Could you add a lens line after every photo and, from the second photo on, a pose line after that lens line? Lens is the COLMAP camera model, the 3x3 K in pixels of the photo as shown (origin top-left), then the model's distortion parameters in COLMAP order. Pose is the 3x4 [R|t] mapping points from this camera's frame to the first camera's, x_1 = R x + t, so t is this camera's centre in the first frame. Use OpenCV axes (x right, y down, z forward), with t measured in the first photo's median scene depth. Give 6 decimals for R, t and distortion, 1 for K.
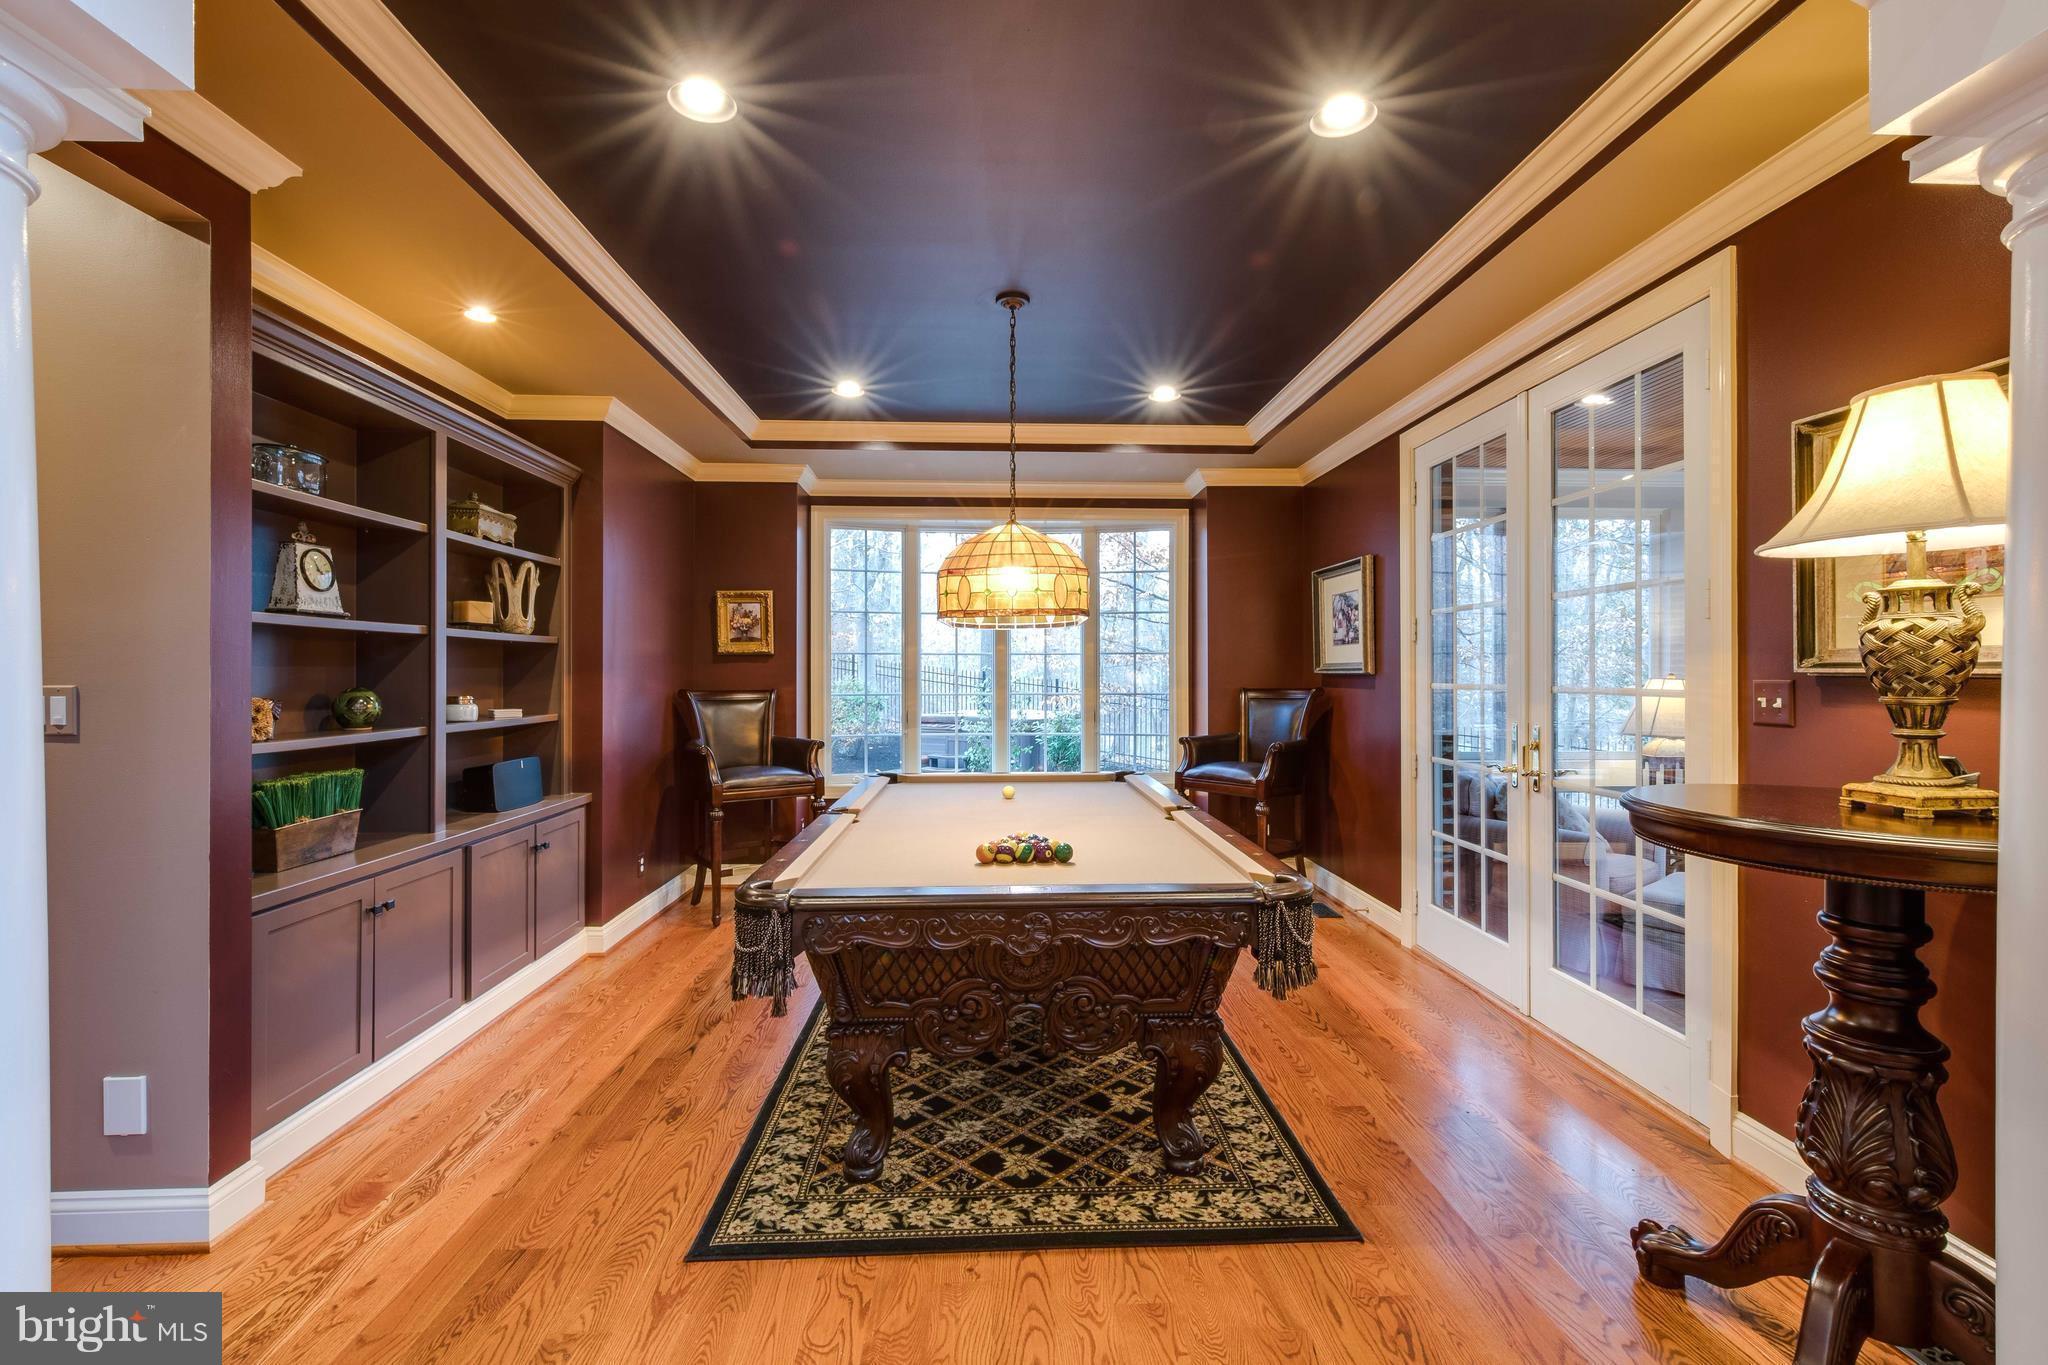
lens RADIAL K [[928.7, 0, 1032.6], [0, 928.7, 677.4], [0, 0, 1]] dist [0.000613, -0.000131]
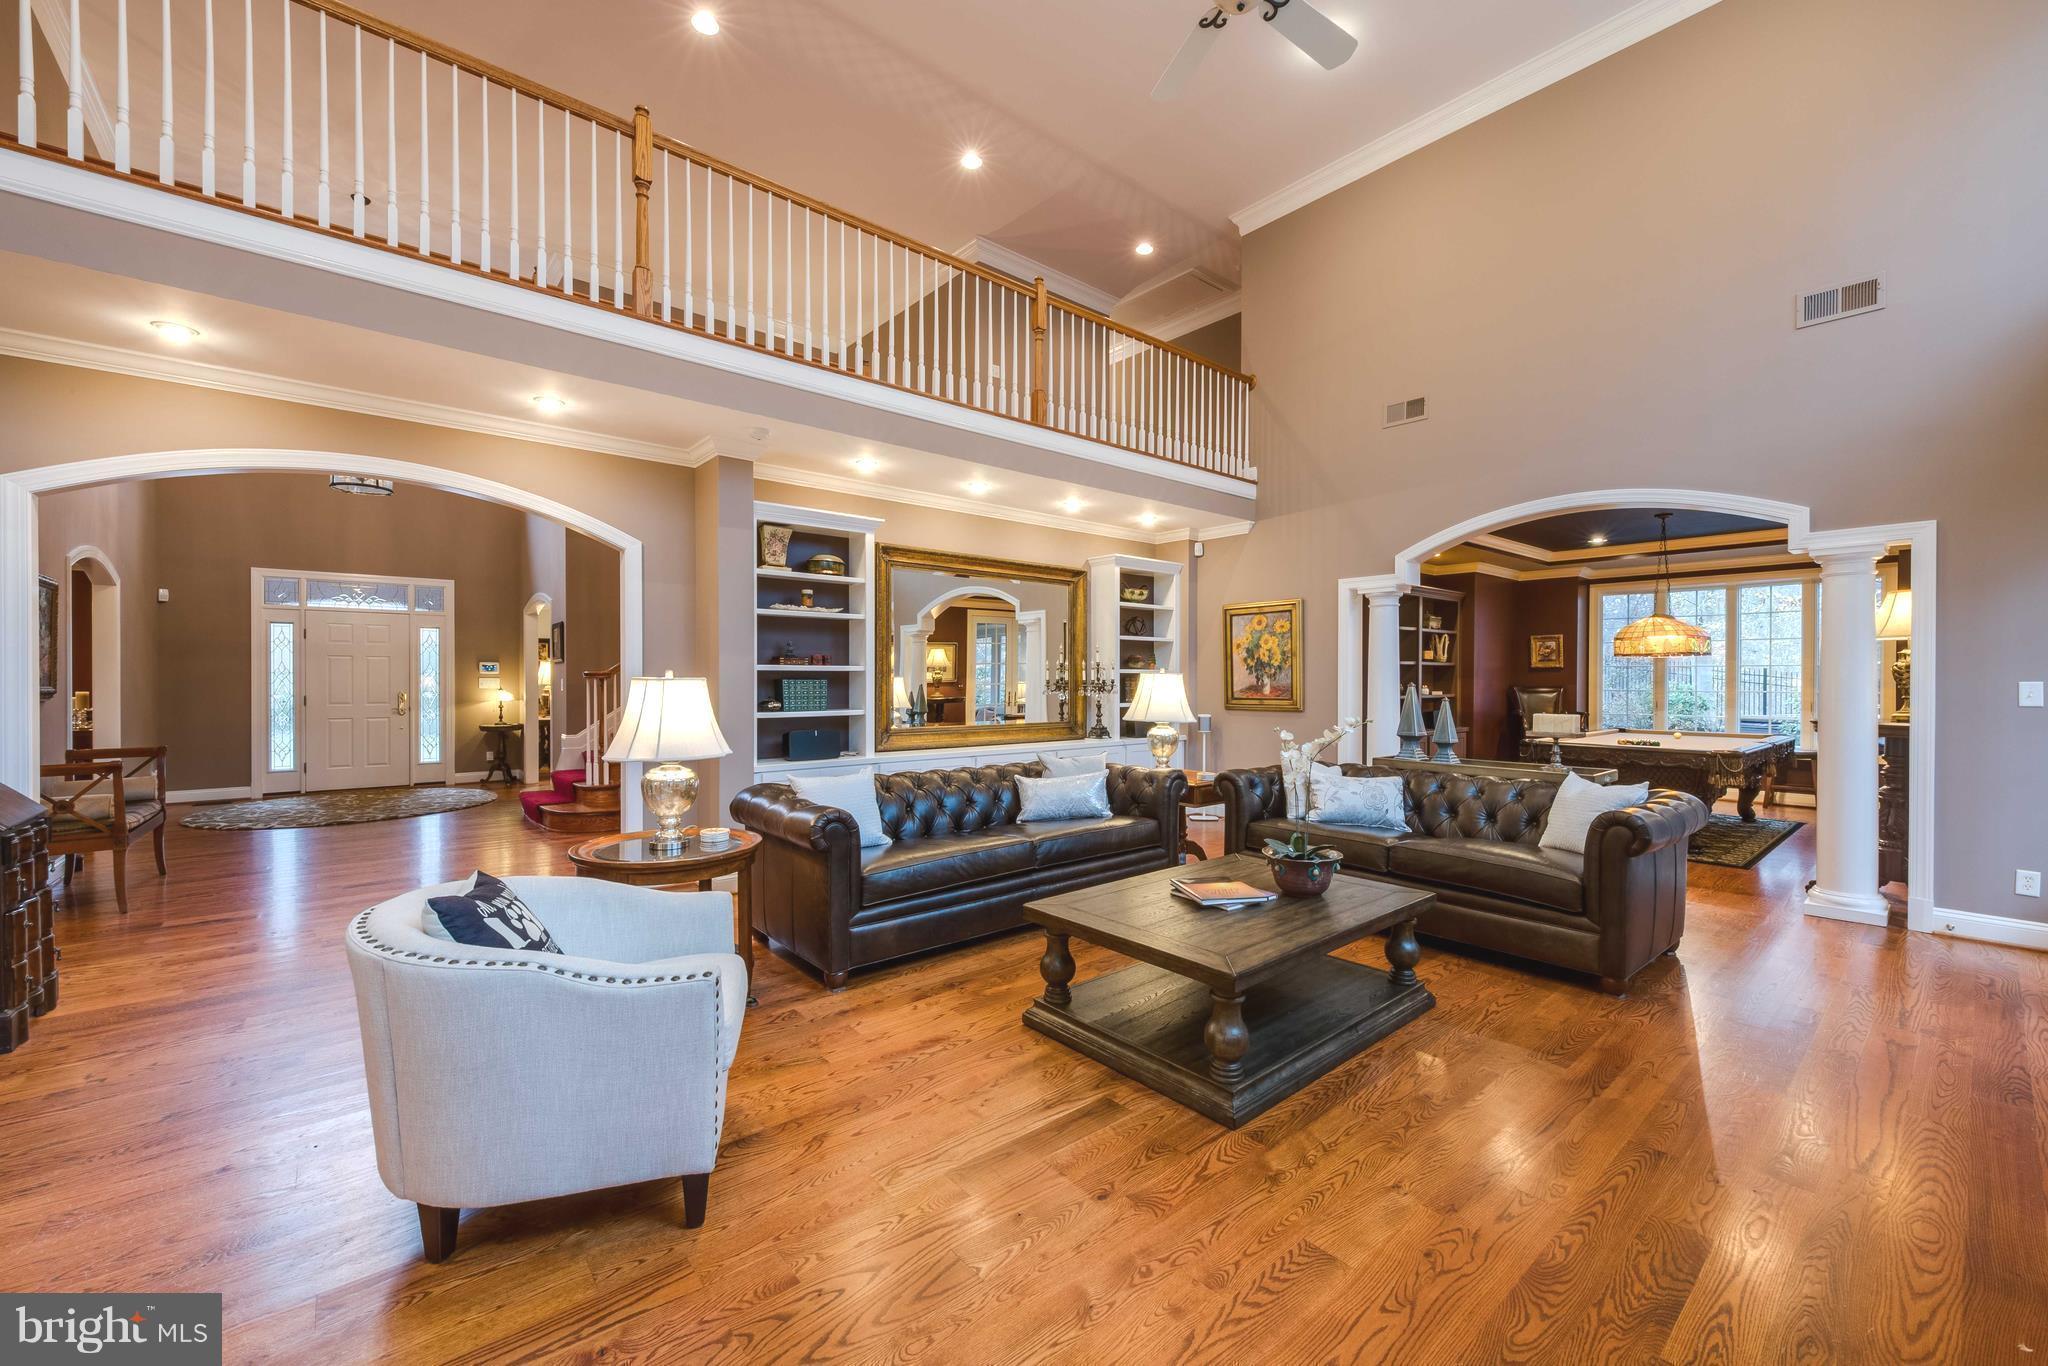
lens RADIAL K [[806.2, 0, 1024.0], [0, 806.2, 683.0], [0, 0, 1]] dist [0.000726, 0.000242]
pose [[0.615962, 0.003103, -0.787770, 0.376965], [-0.004179, 0.999991, 0.000671, 0.010476], [0.787765, 0.002879, 0.615969, -0.978888]]
